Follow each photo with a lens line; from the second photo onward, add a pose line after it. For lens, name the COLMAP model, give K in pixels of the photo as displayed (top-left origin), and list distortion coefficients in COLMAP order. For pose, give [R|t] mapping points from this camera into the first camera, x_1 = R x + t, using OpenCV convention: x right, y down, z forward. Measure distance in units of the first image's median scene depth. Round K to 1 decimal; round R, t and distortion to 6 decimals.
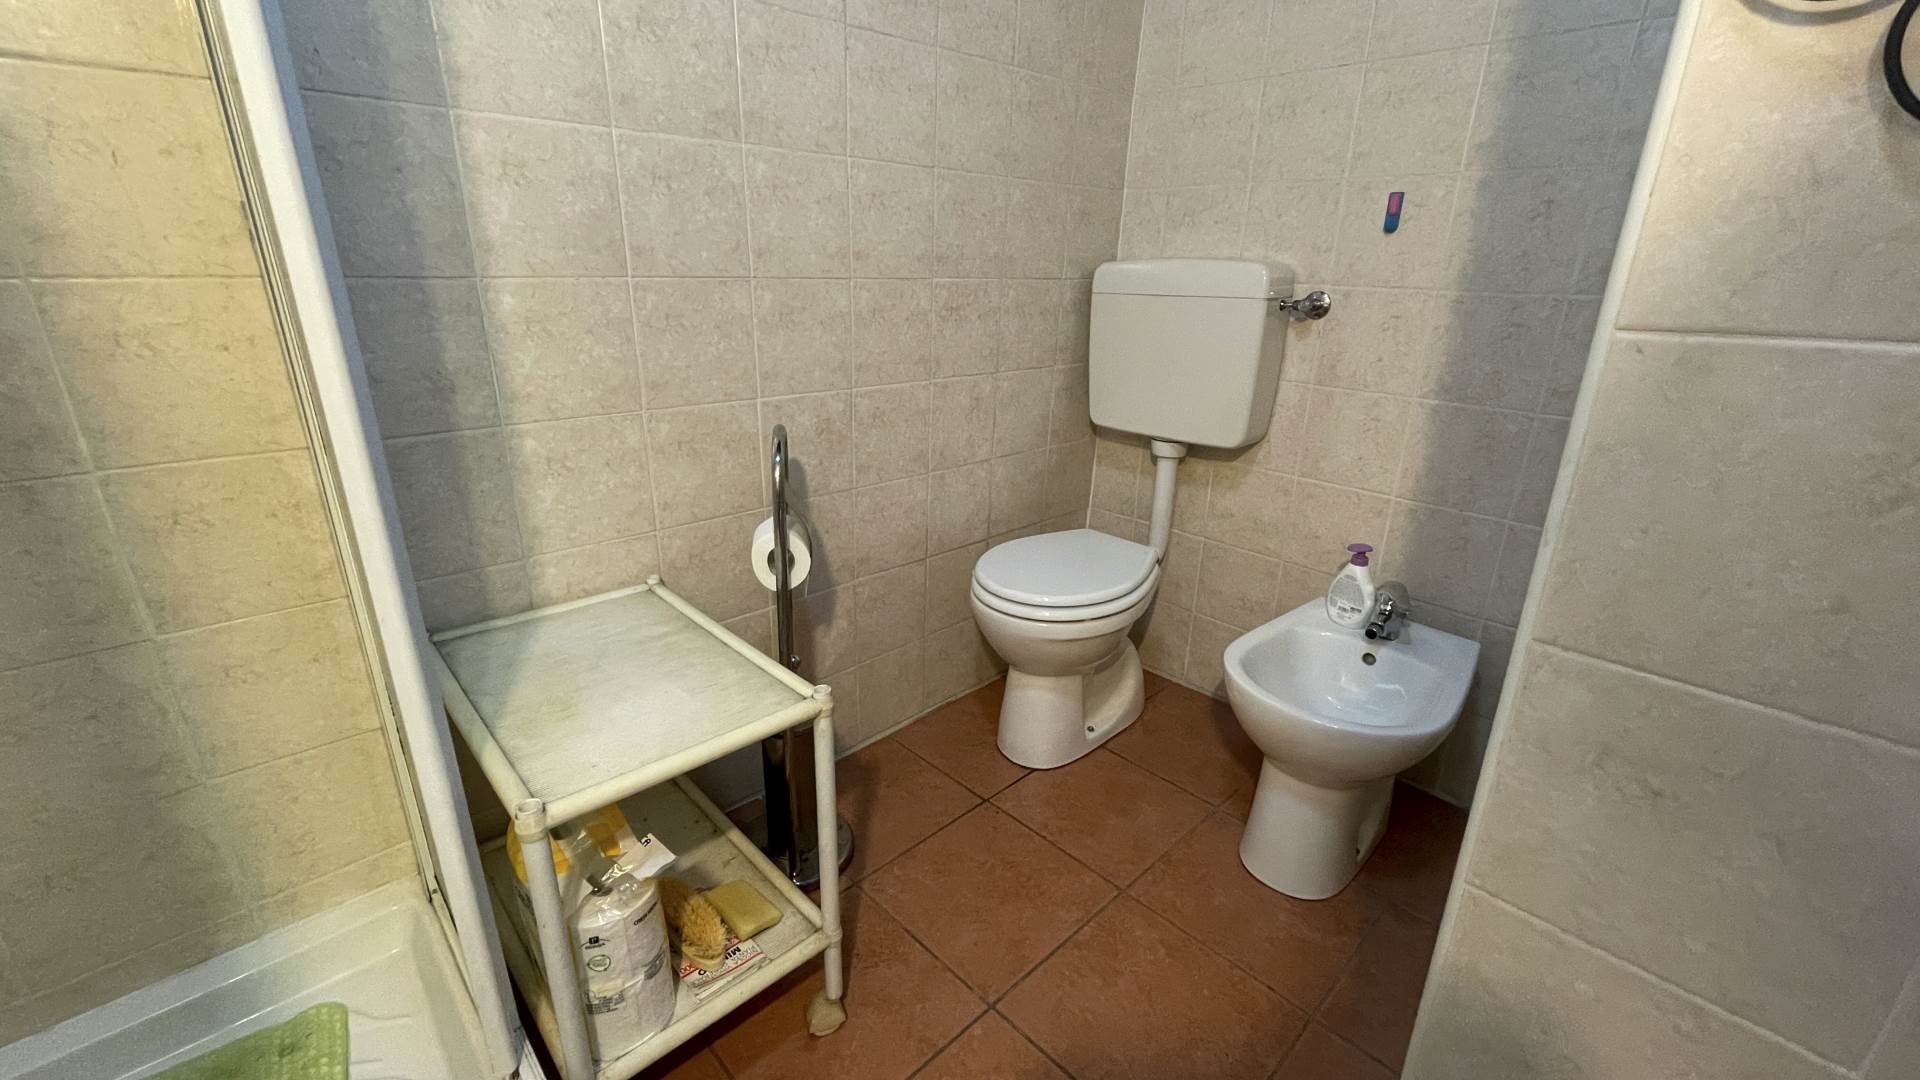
lens RADIAL K [[776.0, 0, 950.7], [0, 776.0, 535.7], [0, 0, 1]] dist [-0.008684, 0.002327]
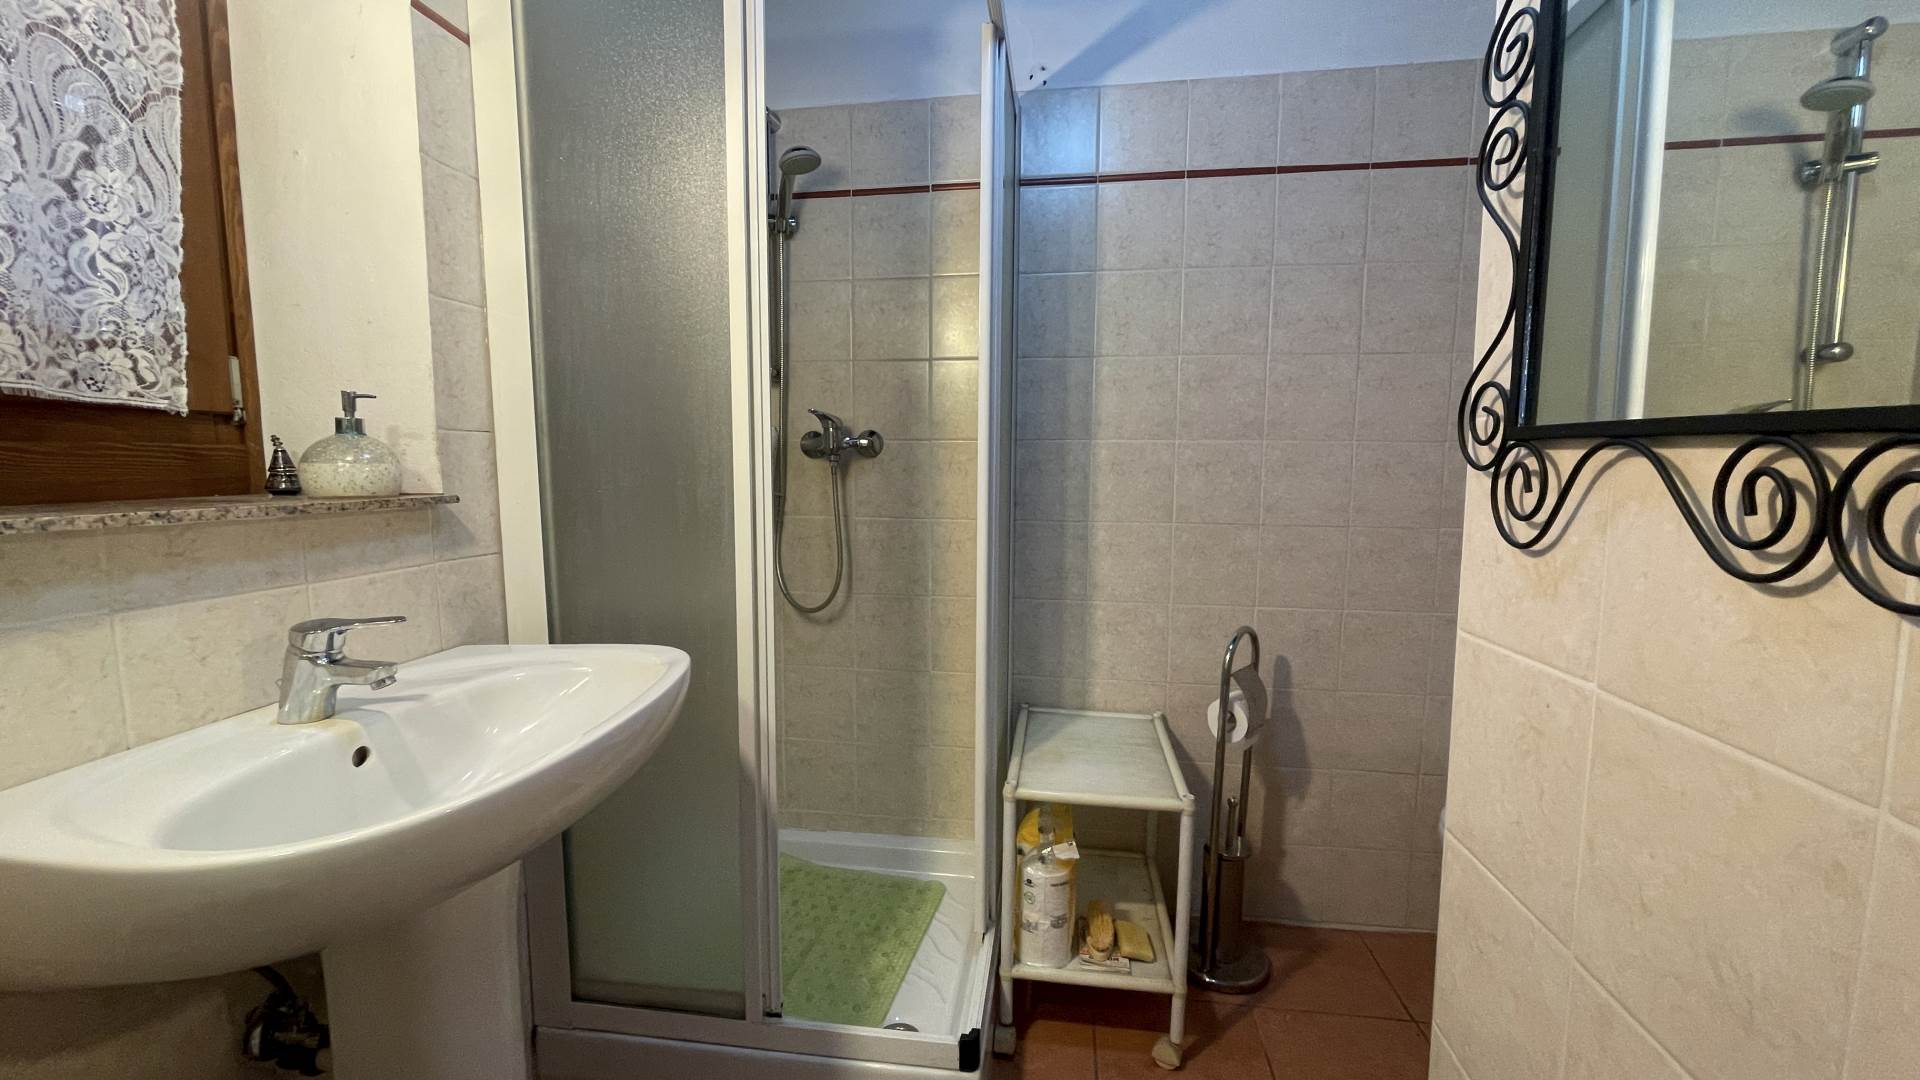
lens RADIAL K [[776.0, 0, 958.6], [0, 776.0, 540.3], [0, 0, 1]] dist [-0.008684, 0.002327]
pose [[0.622584, 0.068805, -0.779522, 0.609936], [-0.253470, 0.960157, -0.117691, 0.009065], [0.740366, 0.270858, 0.615219, -0.348504]]
